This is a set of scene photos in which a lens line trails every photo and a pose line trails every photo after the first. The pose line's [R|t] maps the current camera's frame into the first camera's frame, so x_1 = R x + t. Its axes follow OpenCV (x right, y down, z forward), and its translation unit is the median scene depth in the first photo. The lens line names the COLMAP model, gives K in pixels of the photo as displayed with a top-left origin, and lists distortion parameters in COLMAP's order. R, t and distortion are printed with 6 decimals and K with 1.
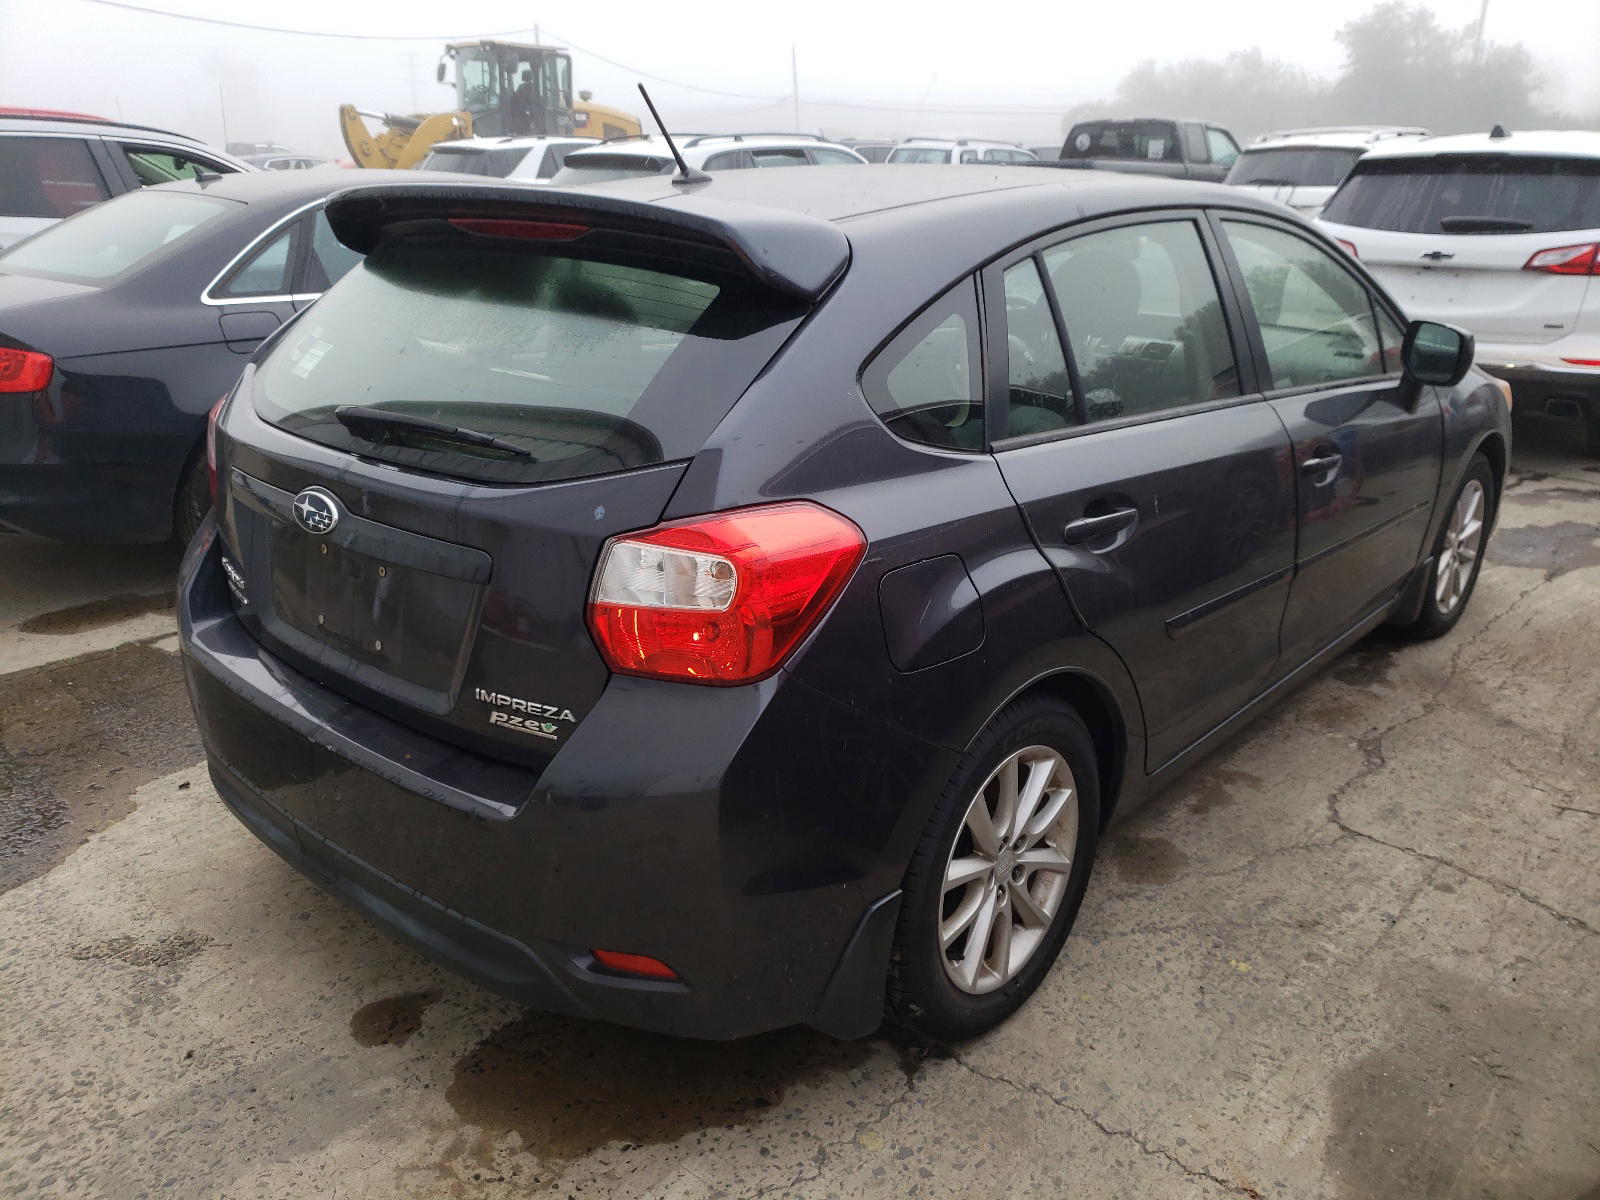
lens RADIAL K [[1209.0, 0, 800.0], [0, 1209.0, 600.0], [0, 0, 1]] dist [0.026875, -0.005132]
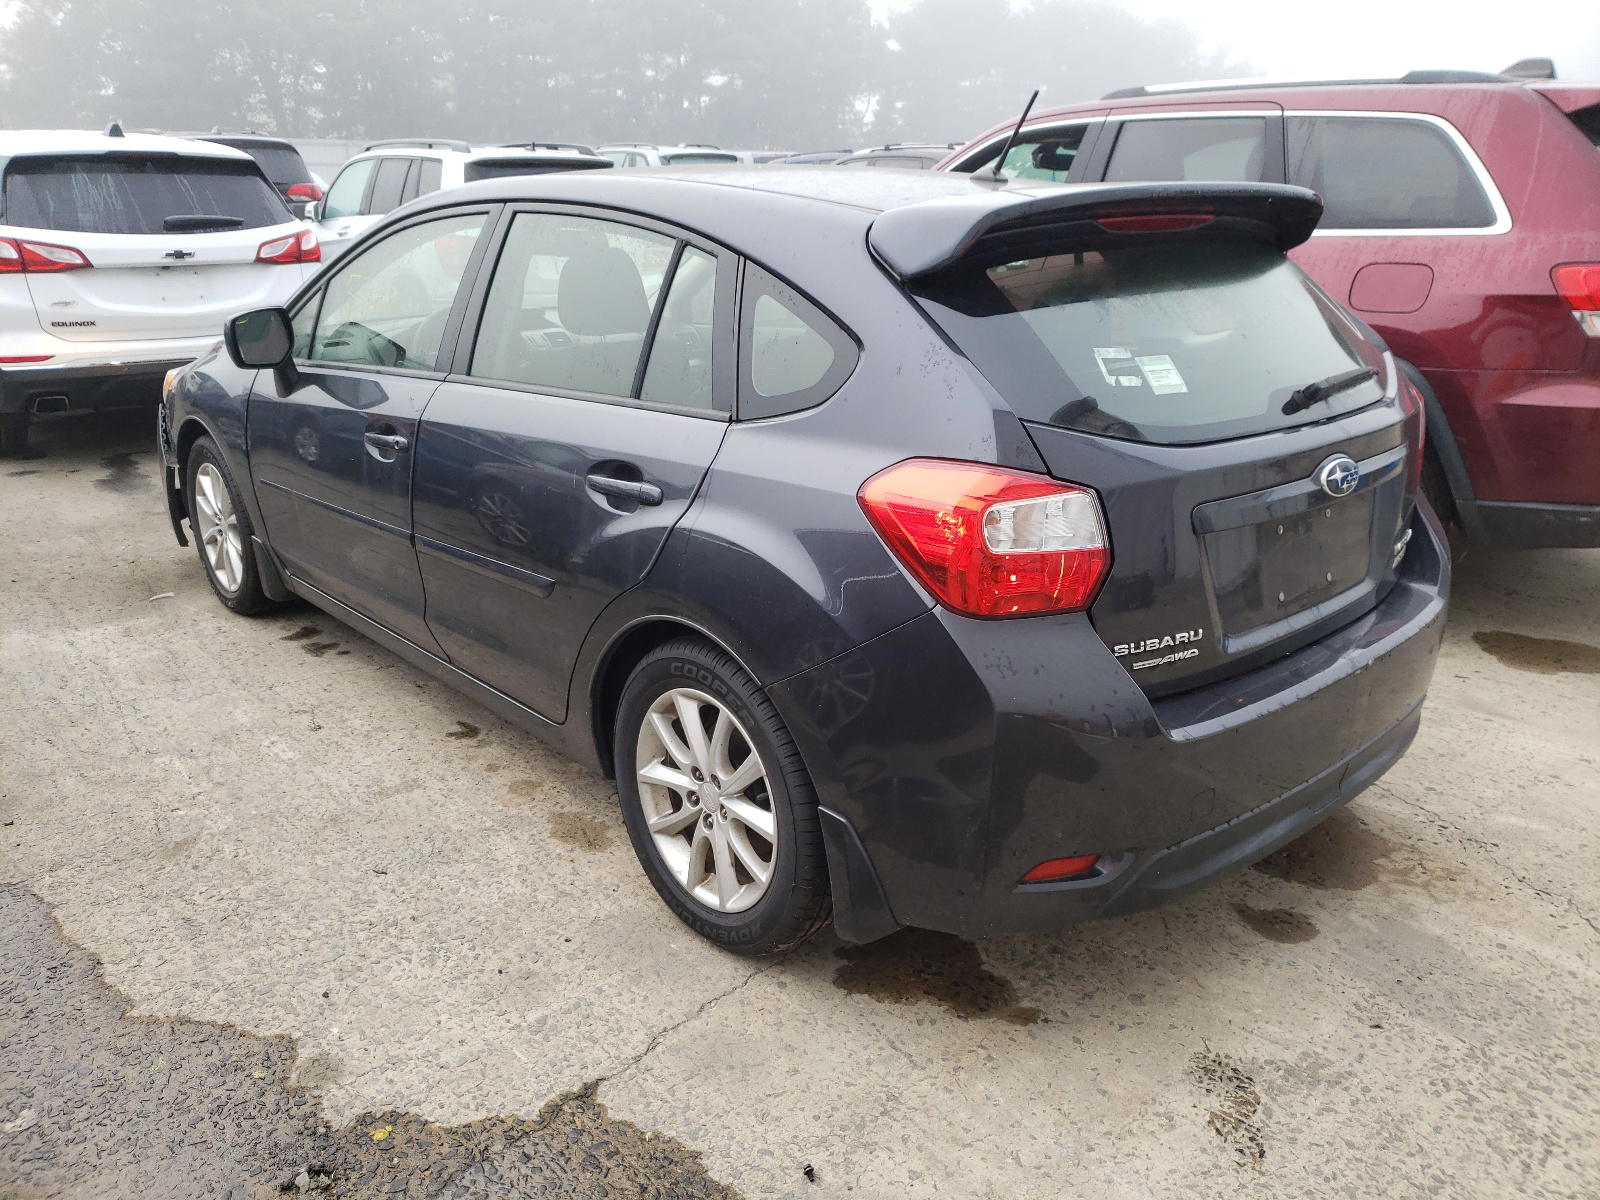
lens RADIAL K [[1331.8, 0, 801.1], [0, 1331.8, 562.8], [0, 0, 1]] dist [-0.008434, 0.082821]
pose [[0.094512, -0.282932, 0.954472, -1.340995], [0.331263, 0.913066, 0.237856, -0.362529], [-0.938793, 0.293701, 0.180021, 1.013094]]
